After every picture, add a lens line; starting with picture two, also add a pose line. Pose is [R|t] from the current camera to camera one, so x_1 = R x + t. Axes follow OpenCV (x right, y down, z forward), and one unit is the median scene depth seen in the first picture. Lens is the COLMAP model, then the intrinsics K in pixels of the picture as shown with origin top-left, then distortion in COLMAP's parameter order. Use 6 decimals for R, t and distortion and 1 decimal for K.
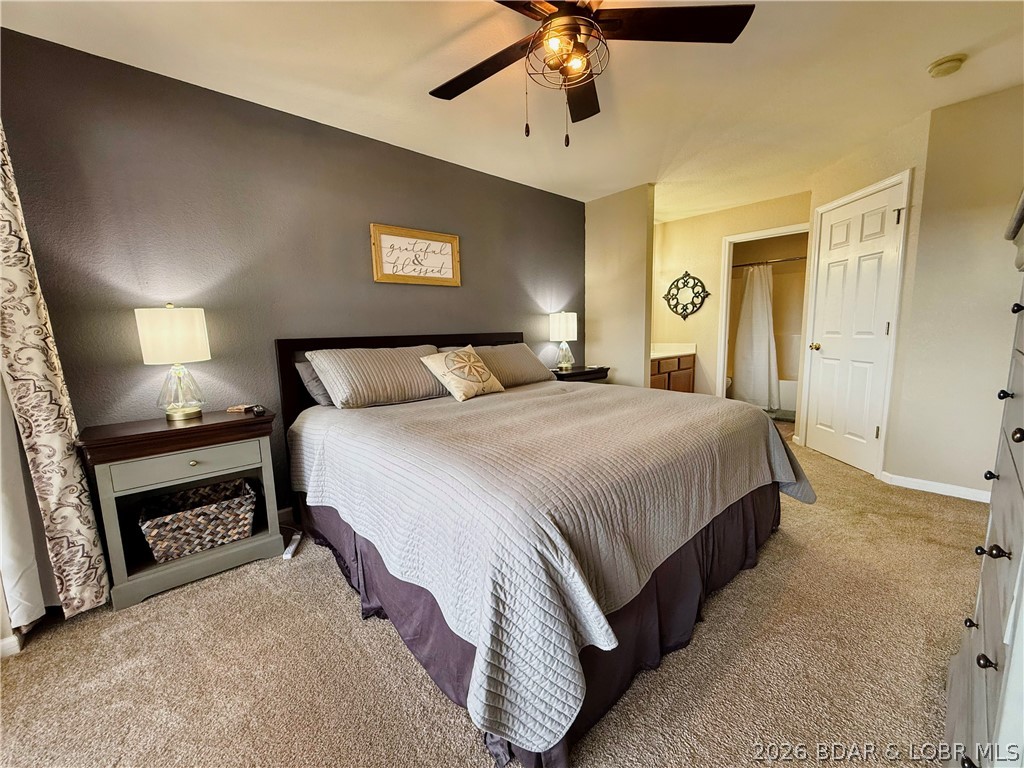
lens RADIAL K [[409.5, 0, 510.3], [0, 409.5, 381.8], [0, 0, 1]] dist [-0.002233, -0.000798]
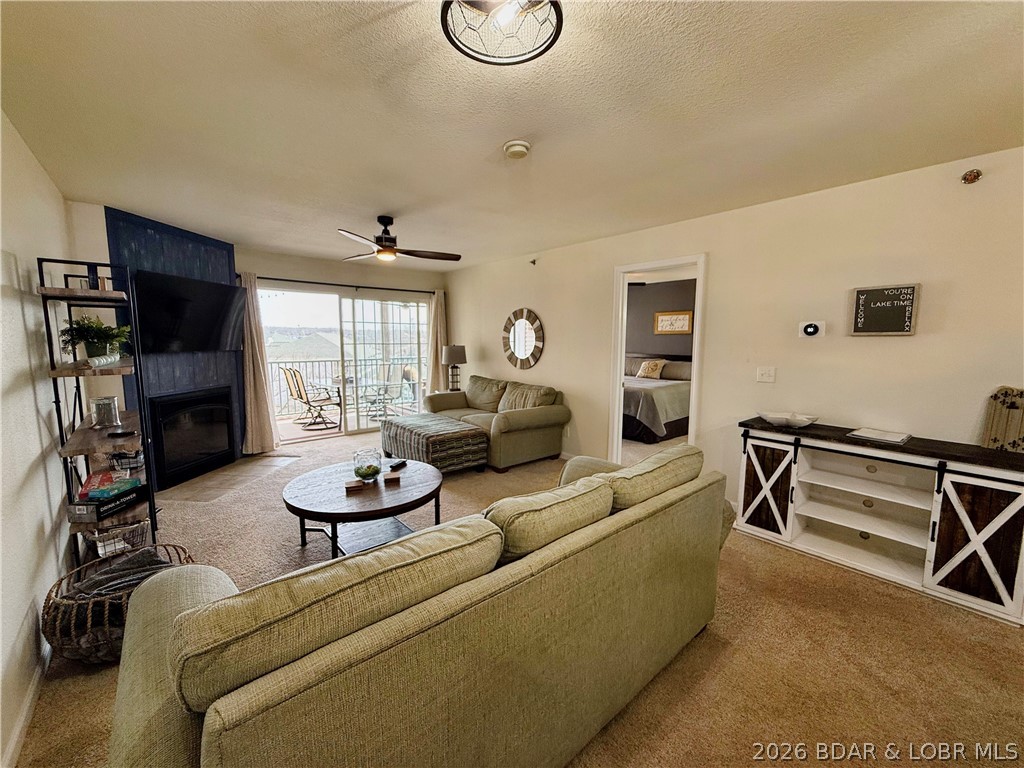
lens RADIAL K [[409.5, 0, 513.0], [0, 409.5, 387.0], [0, 0, 1]] dist [-0.002233, -0.000798]
pose [[-0.032339, 0.143023, -0.989191, 2.252493], [-0.132957, 0.980297, 0.146084, -0.160621], [0.990594, 0.136244, -0.012686, 0.150407]]
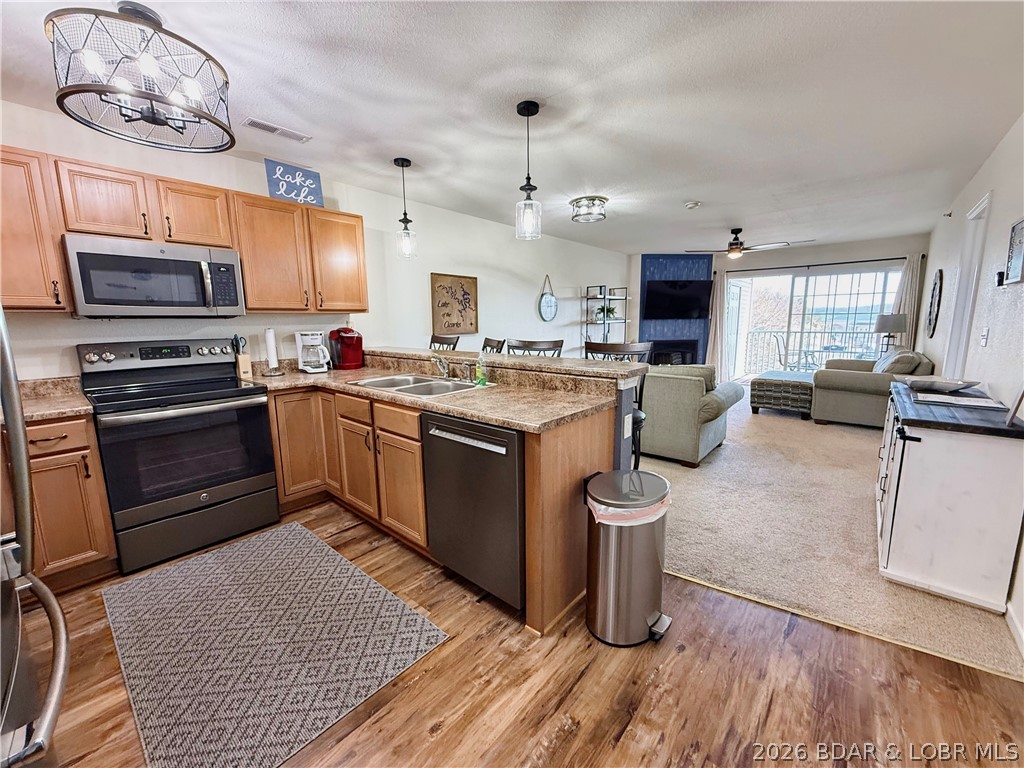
lens RADIAL K [[409.5, 0, 504.6], [0, 409.5, 387.4], [0, 0, 1]] dist [-0.002233, -0.000798]
pose [[-0.993406, 0.055707, -0.100204, 2.276917], [0.024500, 0.956978, 0.289124, -0.292476], [0.112000, 0.284763, -0.952033, 1.491492]]
